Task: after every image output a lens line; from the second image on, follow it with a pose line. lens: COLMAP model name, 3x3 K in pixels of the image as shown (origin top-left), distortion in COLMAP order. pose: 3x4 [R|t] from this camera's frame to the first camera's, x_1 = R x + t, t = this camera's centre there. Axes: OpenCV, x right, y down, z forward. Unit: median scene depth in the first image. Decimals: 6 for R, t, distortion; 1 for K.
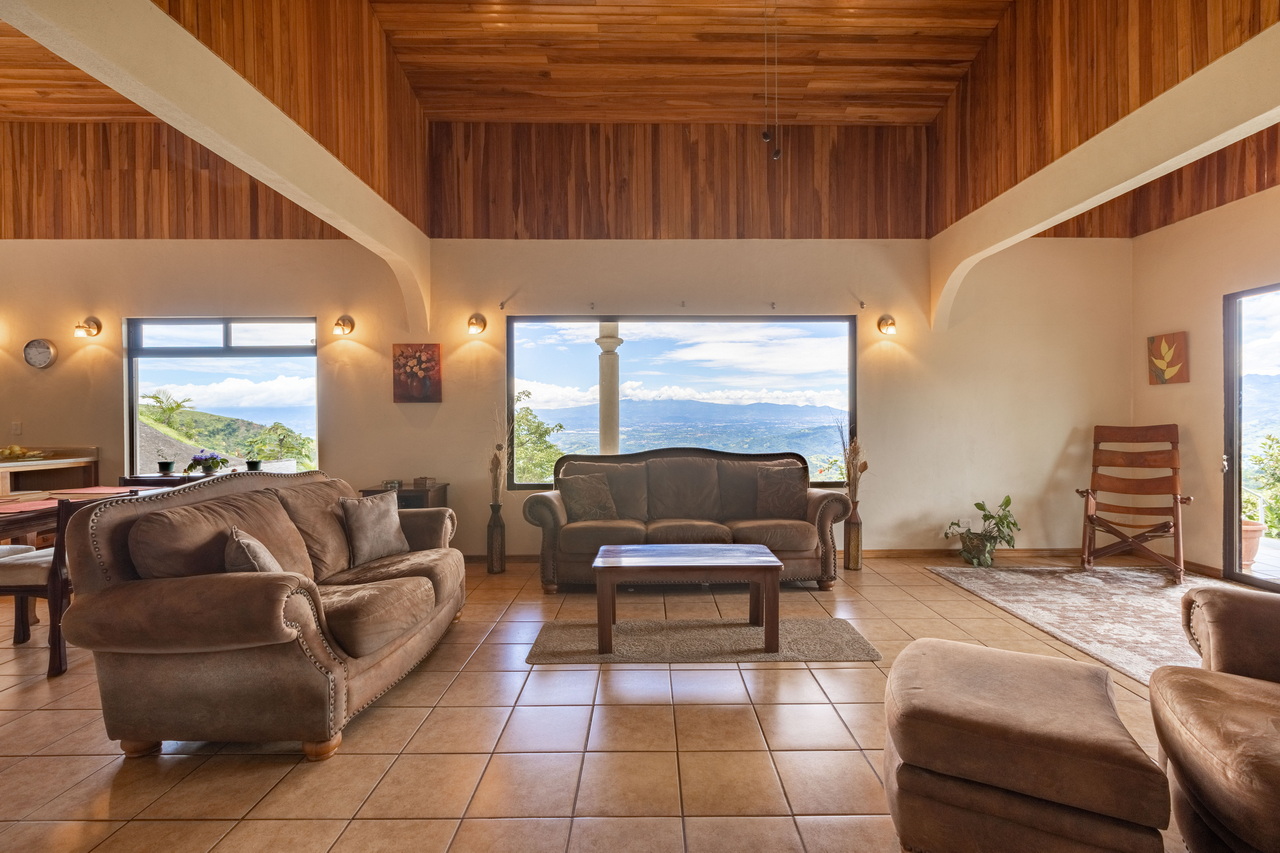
lens RADIAL K [[582.1, 0, 640.0], [0, 582.1, 426.5], [0, 0, 1]] dist [0.000940, -0.000125]
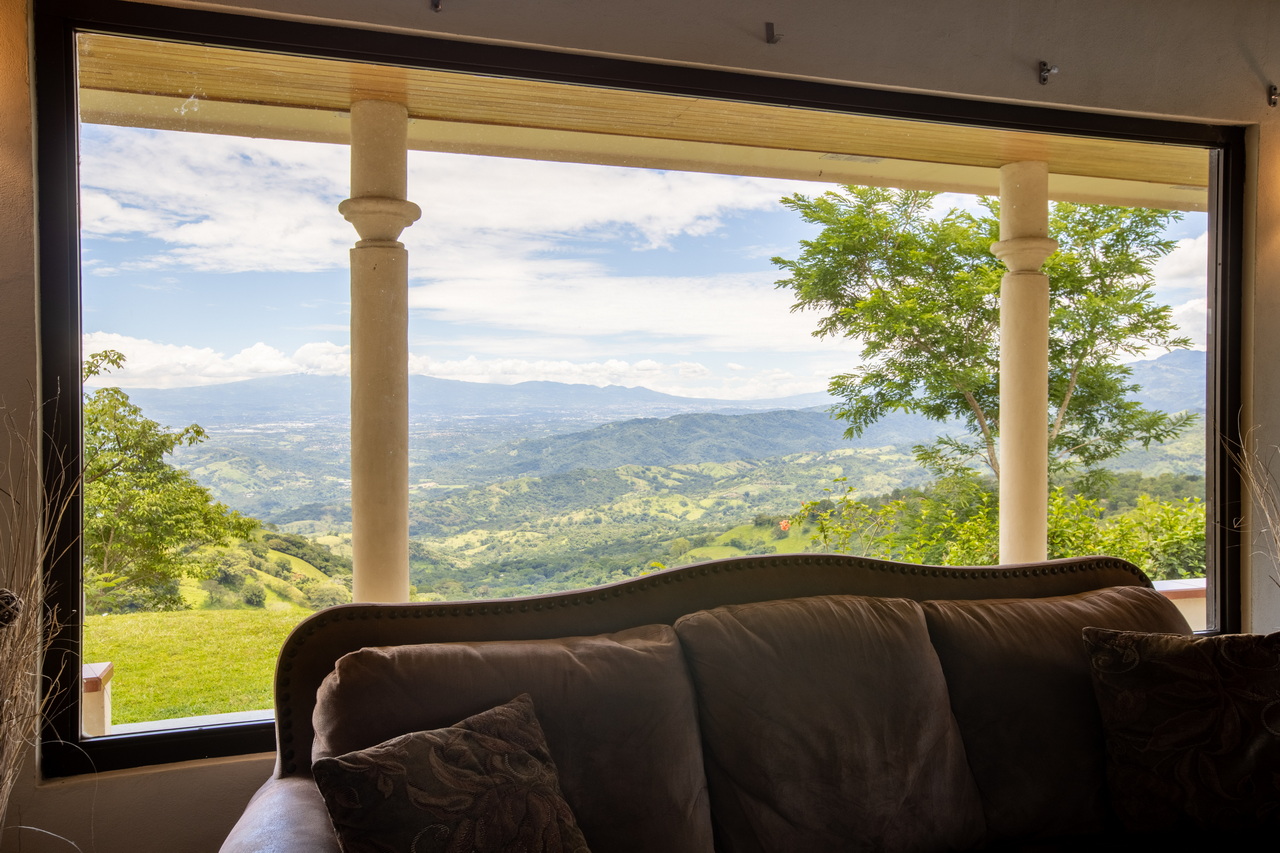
lens RADIAL K [[979.1, 0, 640.0], [0, 979.1, 426.5], [0, 0, 1]] dist [0.004938, 0.001403]
pose [[0.954201, -0.005811, 0.299110, -0.081019], [0.003825, 0.999967, 0.007224, -0.018026], [-0.299142, -0.005749, 0.954191, 0.378693]]
